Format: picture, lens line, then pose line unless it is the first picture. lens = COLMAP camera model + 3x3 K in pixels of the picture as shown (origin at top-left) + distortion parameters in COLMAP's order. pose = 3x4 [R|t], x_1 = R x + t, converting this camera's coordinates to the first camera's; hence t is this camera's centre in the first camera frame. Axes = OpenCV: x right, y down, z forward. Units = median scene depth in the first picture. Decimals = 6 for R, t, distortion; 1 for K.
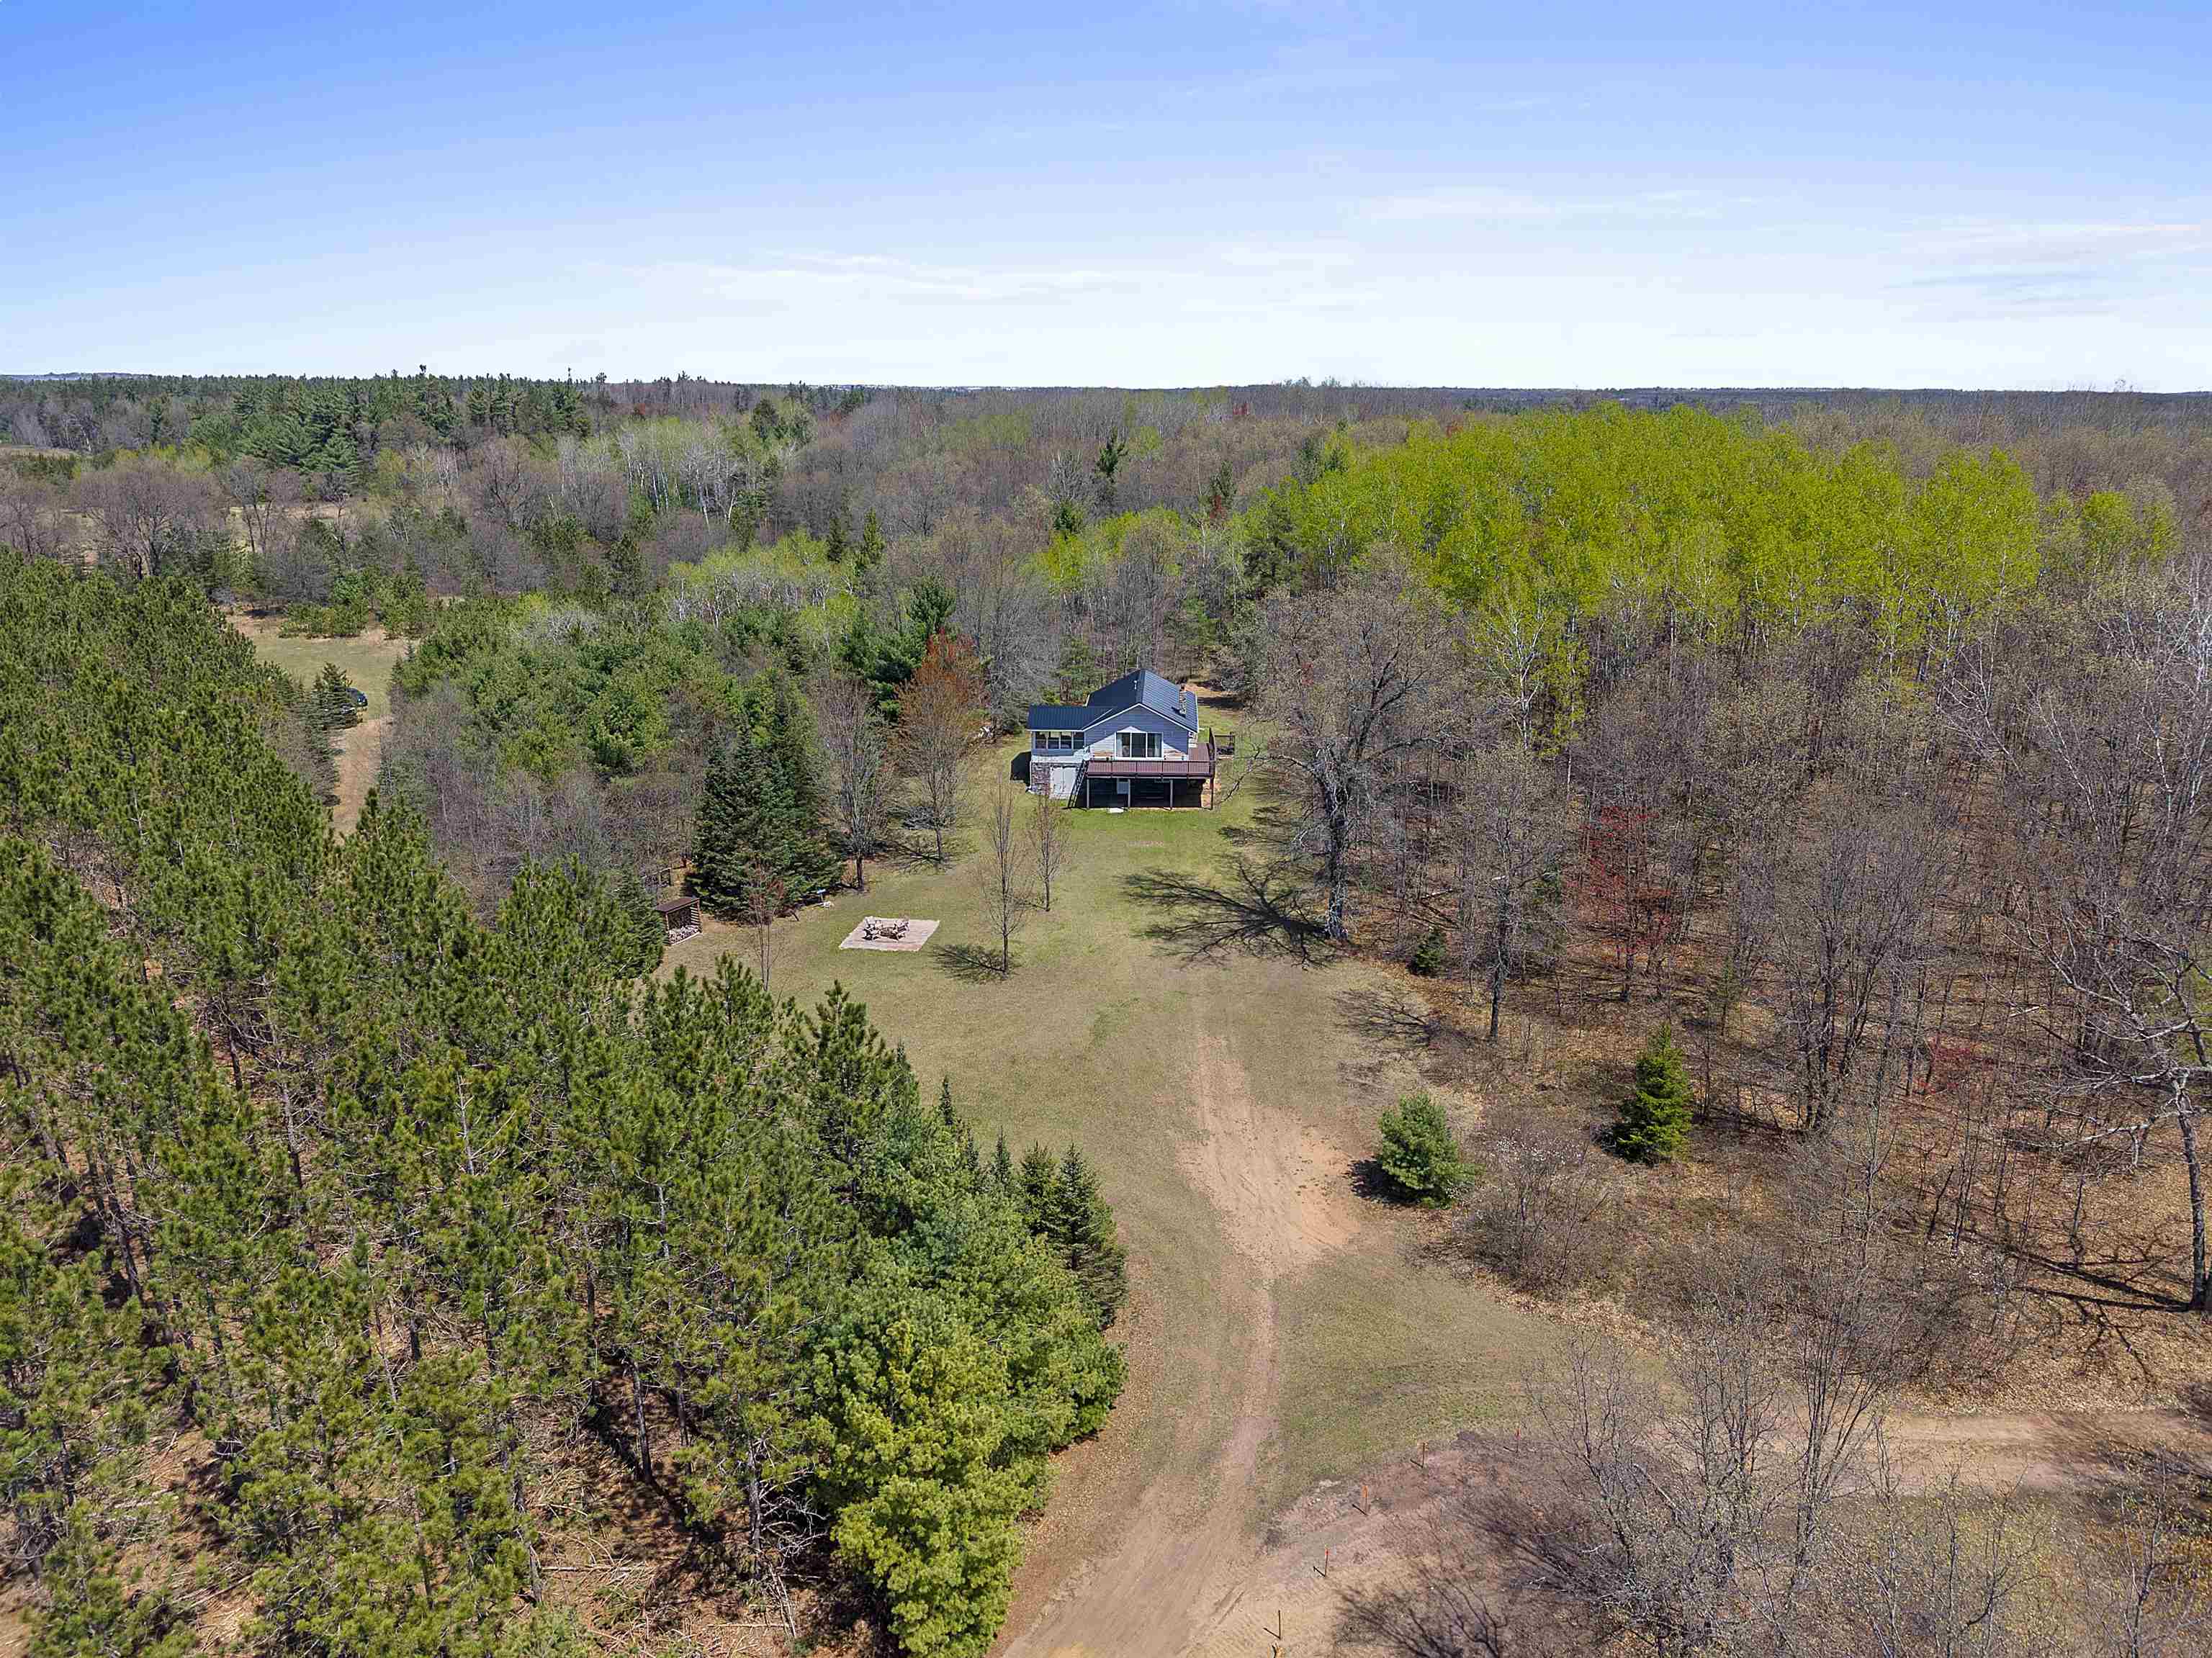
lens RADIAL K [[1476.2, 0, 1105.1], [0, 1476.2, 826.3], [0, 0, 1]] dist [0.035722, -0.036375]
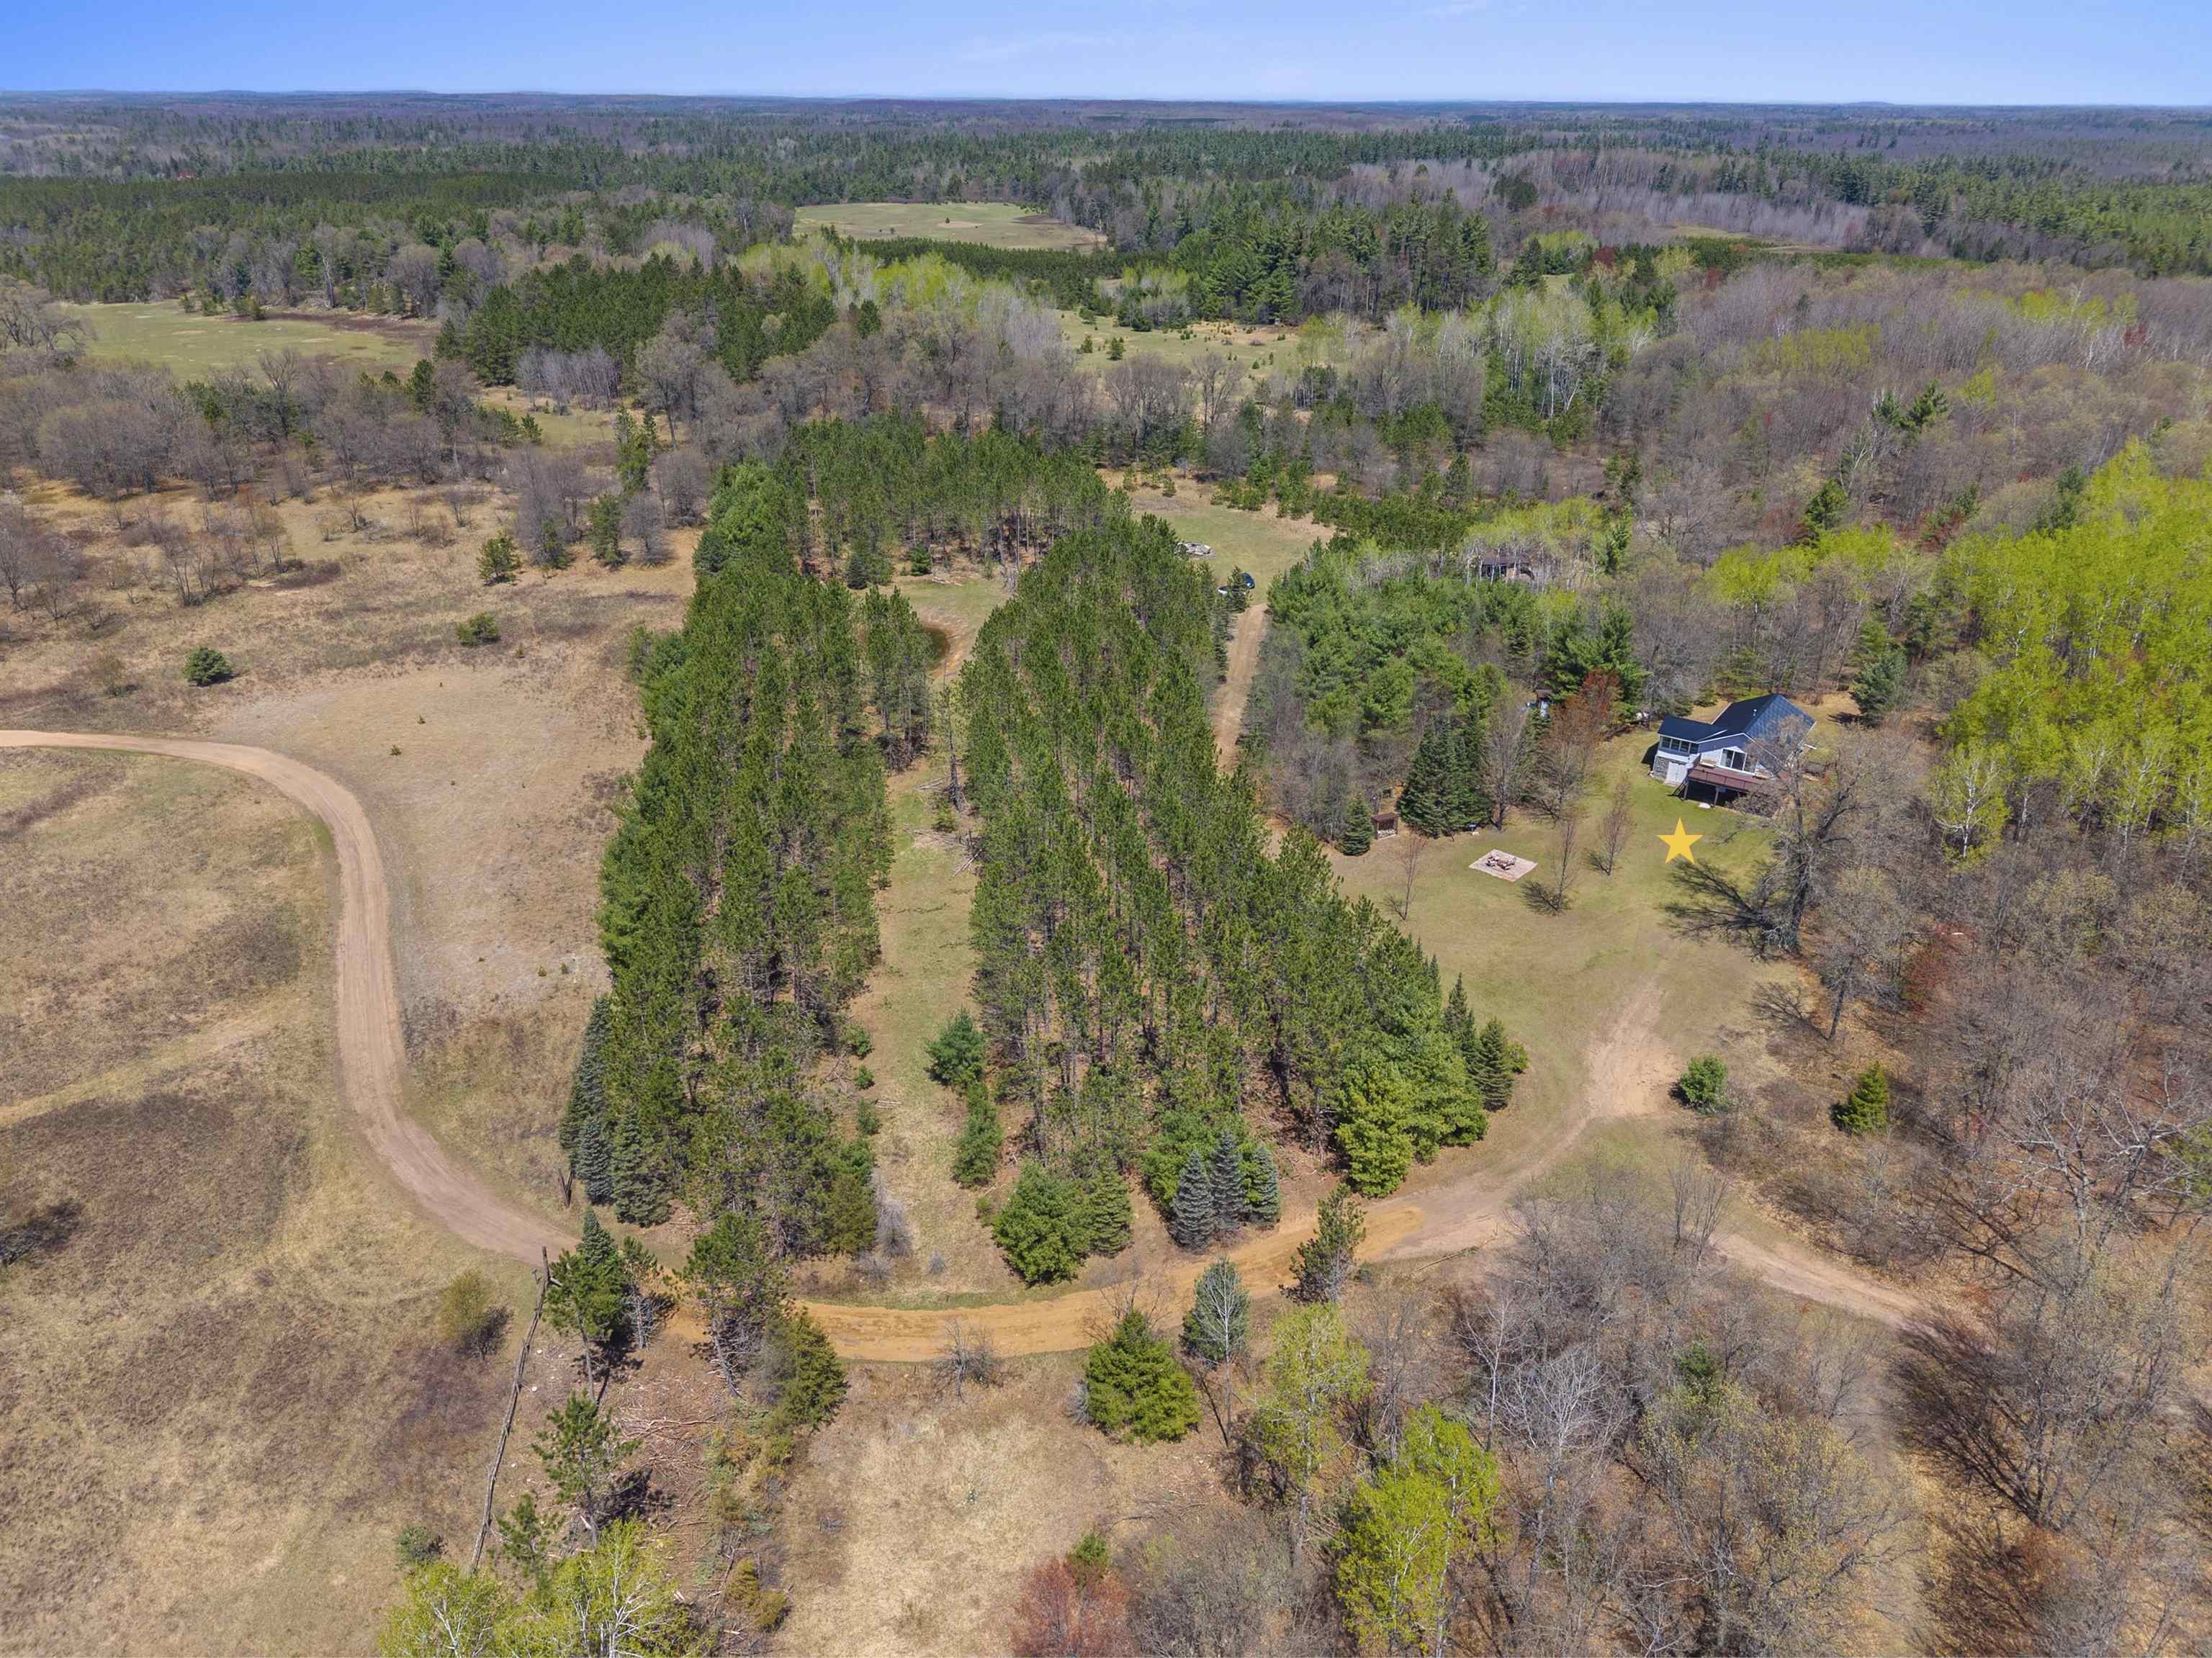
lens RADIAL K [[1476.2, 0, 1093.2], [0, 1476.2, 815.0], [0, 0, 1]] dist [0.035722, -0.036375]
pose [[0.834738, 0.239163, -0.495998, 0.278292], [-0.157889, 0.966887, 0.200499, -0.239191], [0.527526, -0.089052, 0.844859, -0.633269]]
